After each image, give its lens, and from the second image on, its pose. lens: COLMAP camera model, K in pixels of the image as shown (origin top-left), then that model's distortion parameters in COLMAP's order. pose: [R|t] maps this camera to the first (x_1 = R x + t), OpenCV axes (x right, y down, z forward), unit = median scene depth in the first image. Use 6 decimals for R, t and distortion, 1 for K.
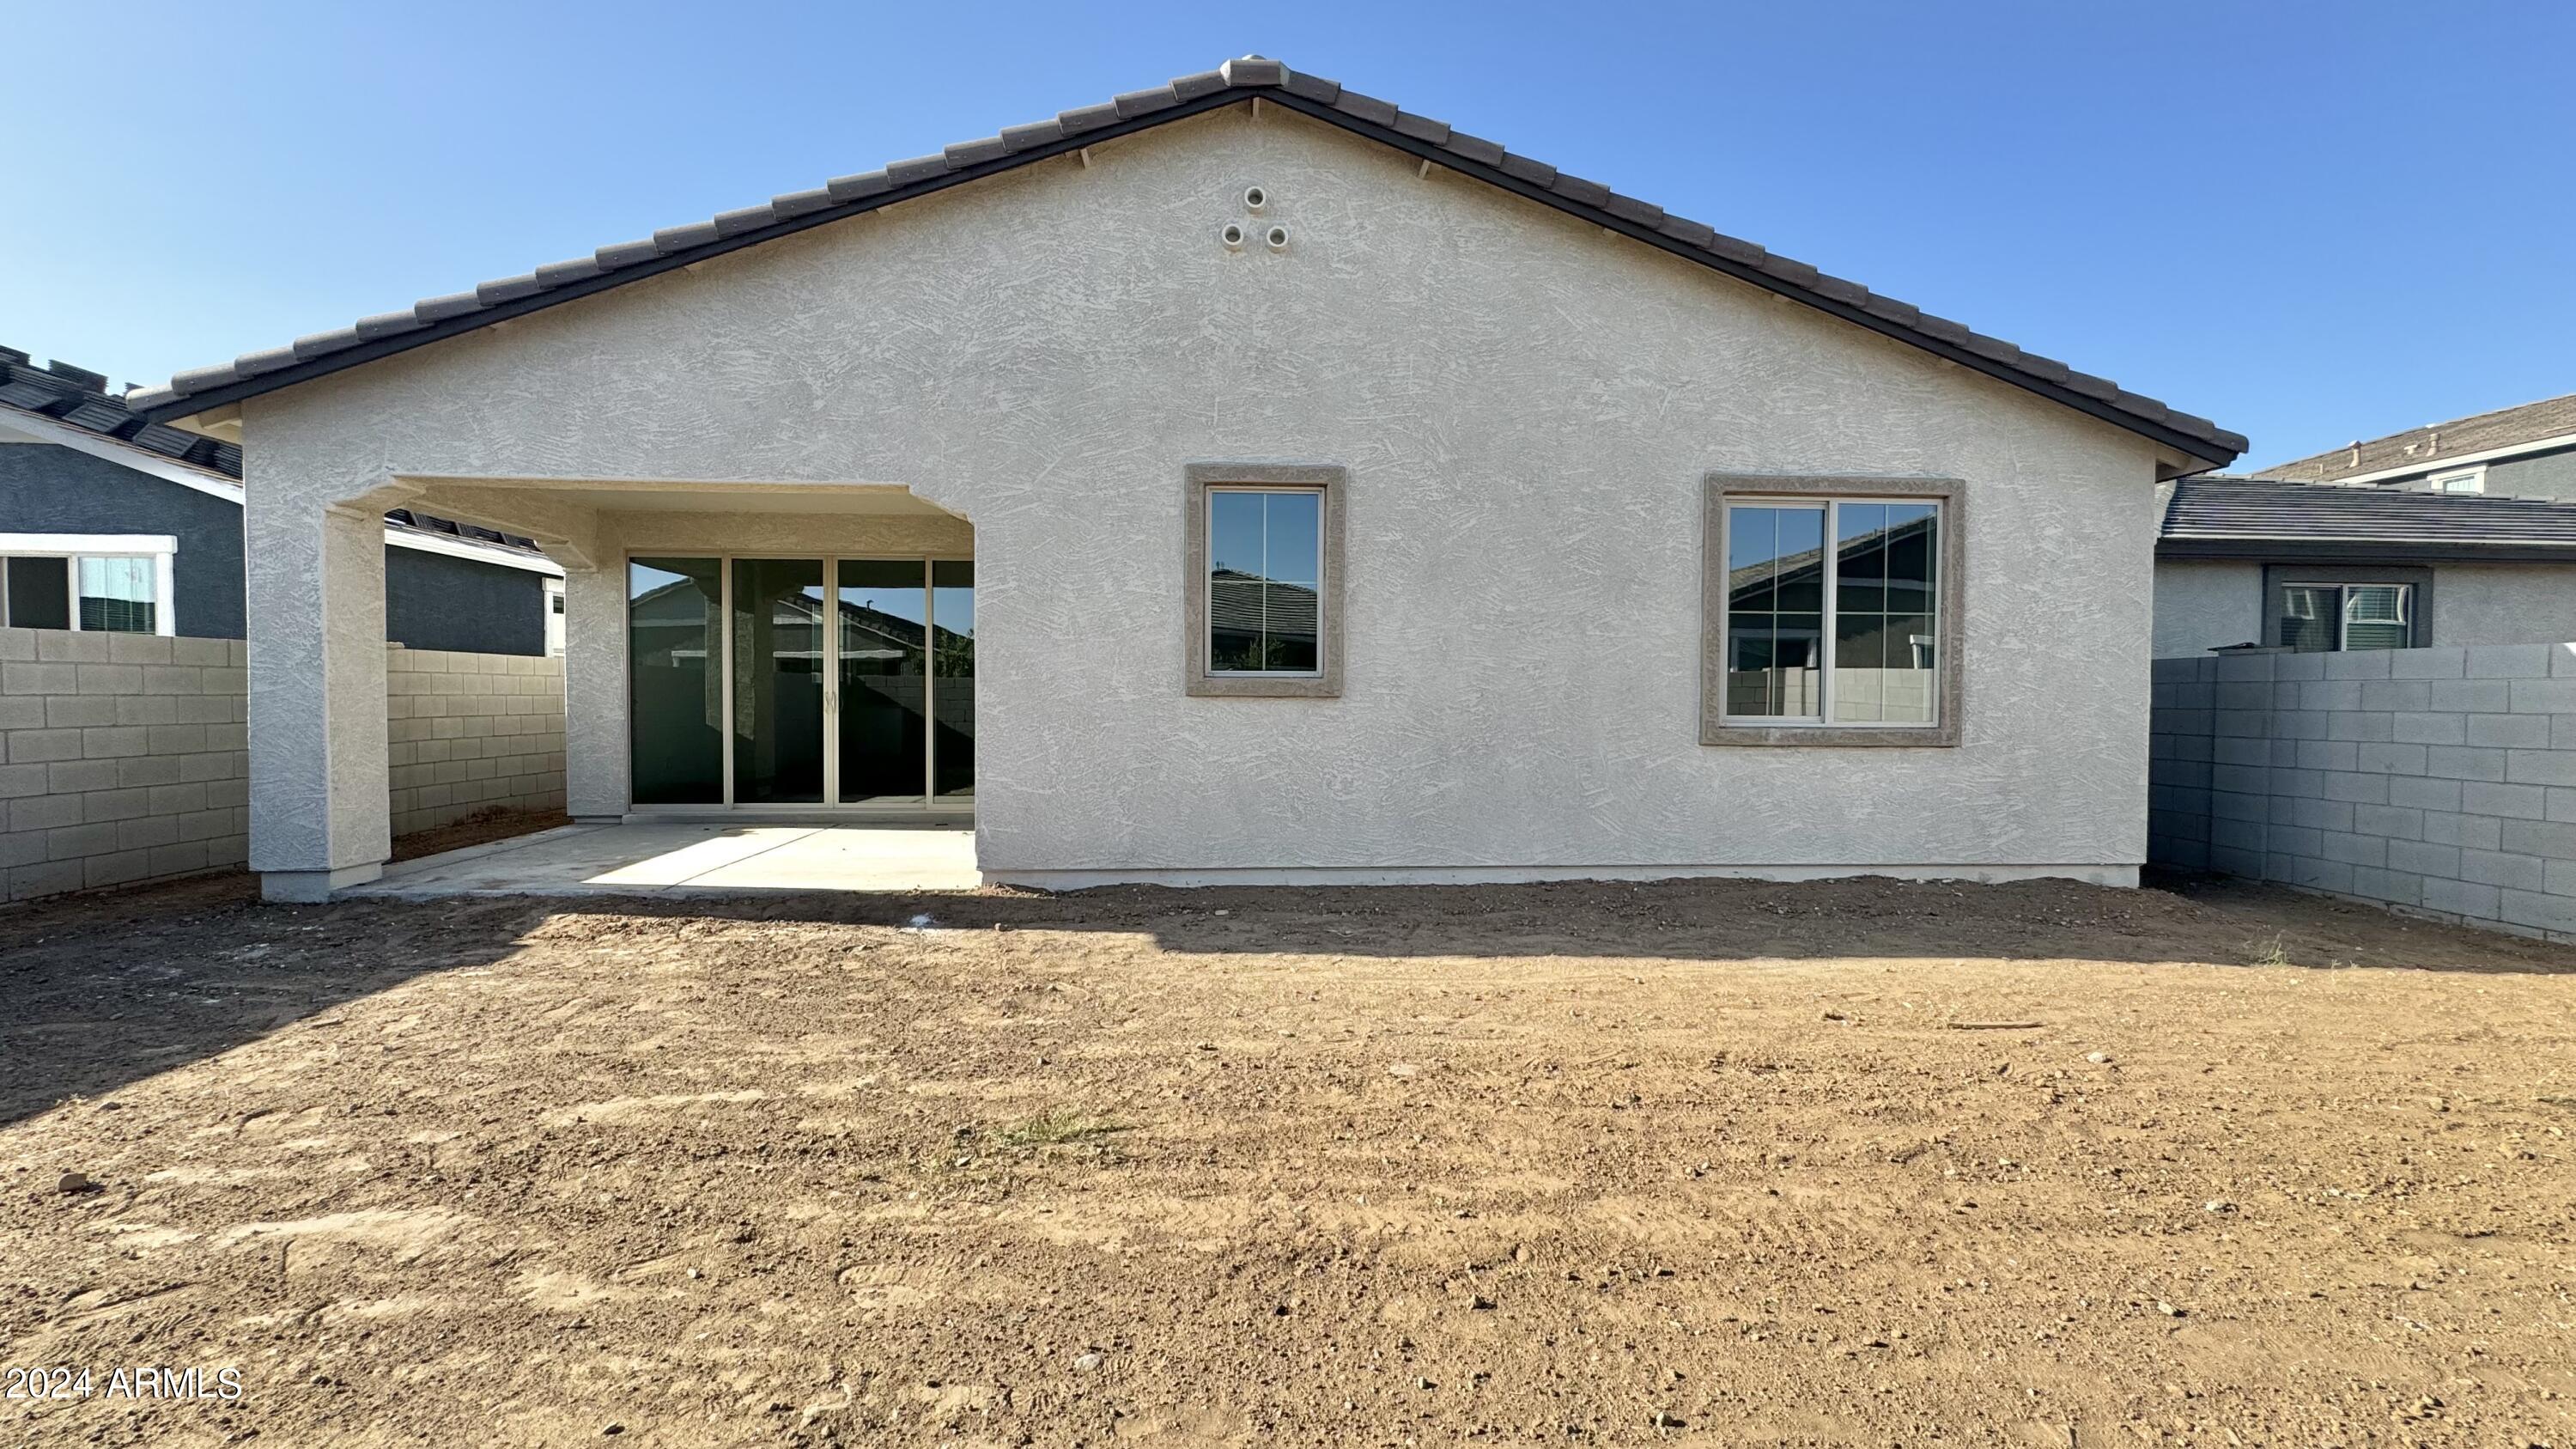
lens RADIAL K [[1026.5, 0, 1278.5], [0, 1026.5, 722.0], [0, 0, 1]] dist [-0.000306, -0.000055]
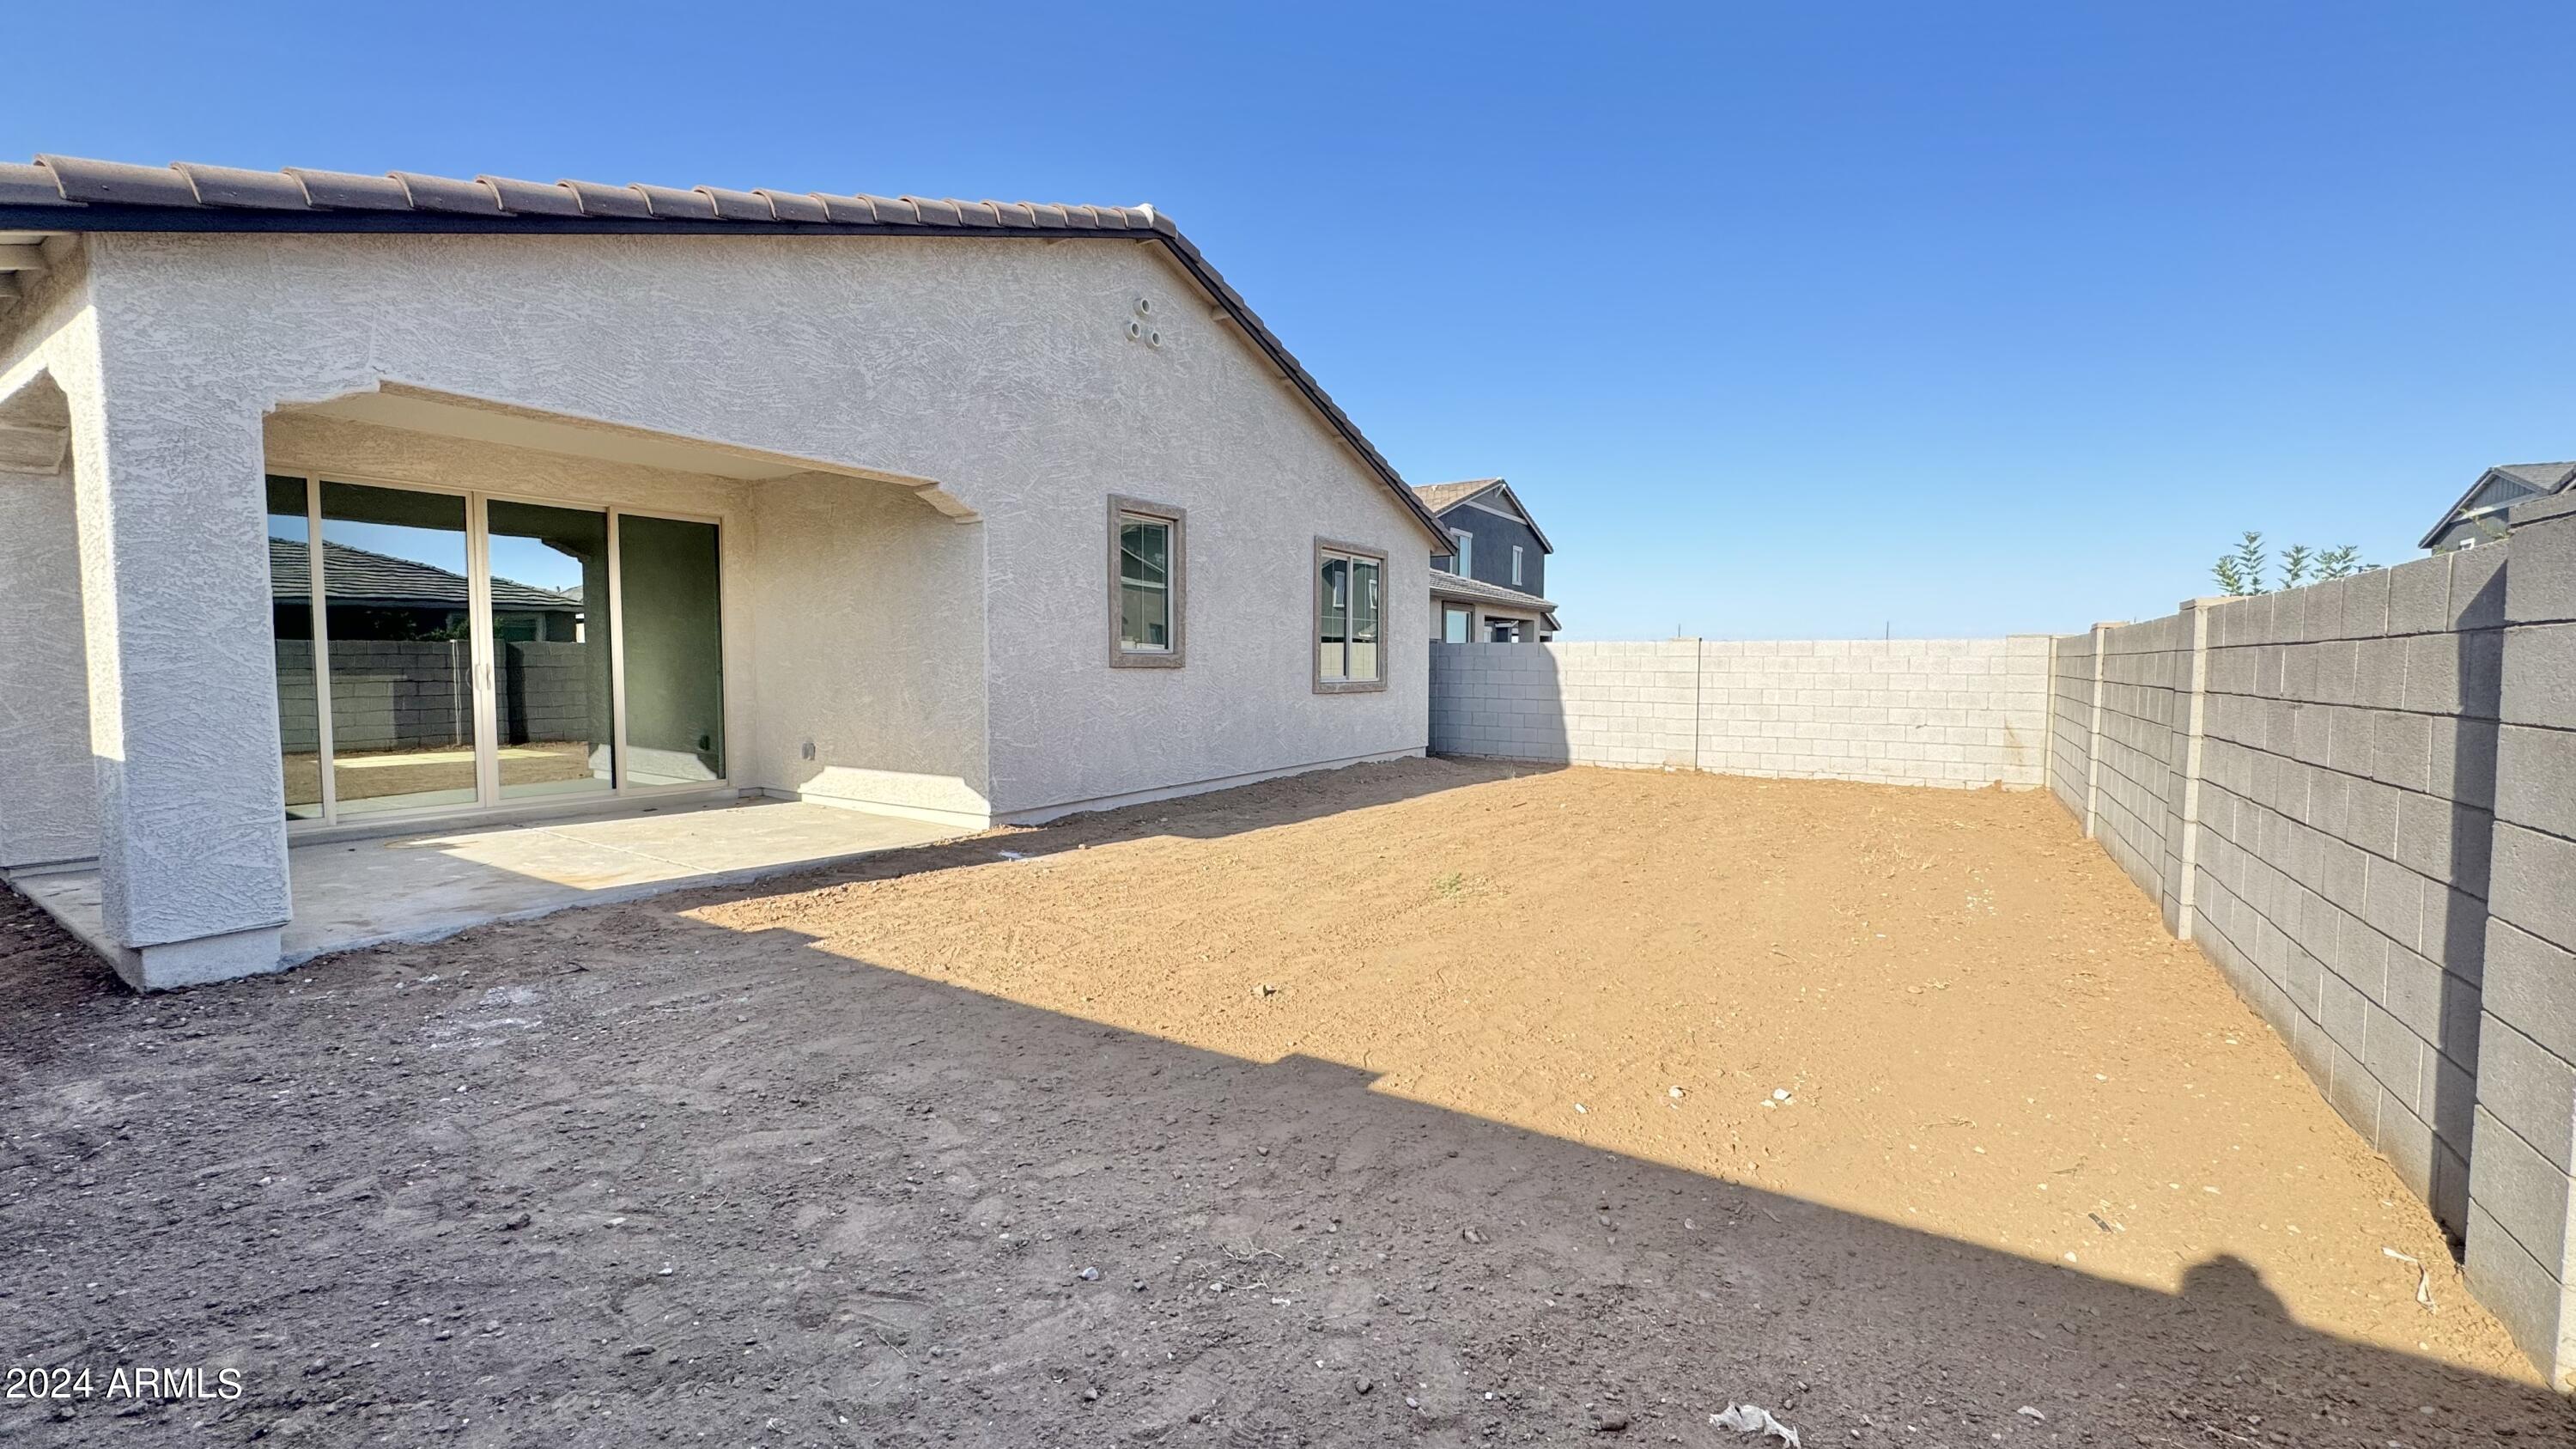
lens RADIAL K [[1026.5, 0, 1287.3], [0, 1026.5, 721.5], [0, 0, 1]] dist [-0.000306, -0.000055]
pose [[0.587004, -0.050249, 0.808023, -1.053092], [0.020705, 0.998677, 0.047064, -0.013147], [-0.809320, -0.010896, 0.587268, 0.025817]]
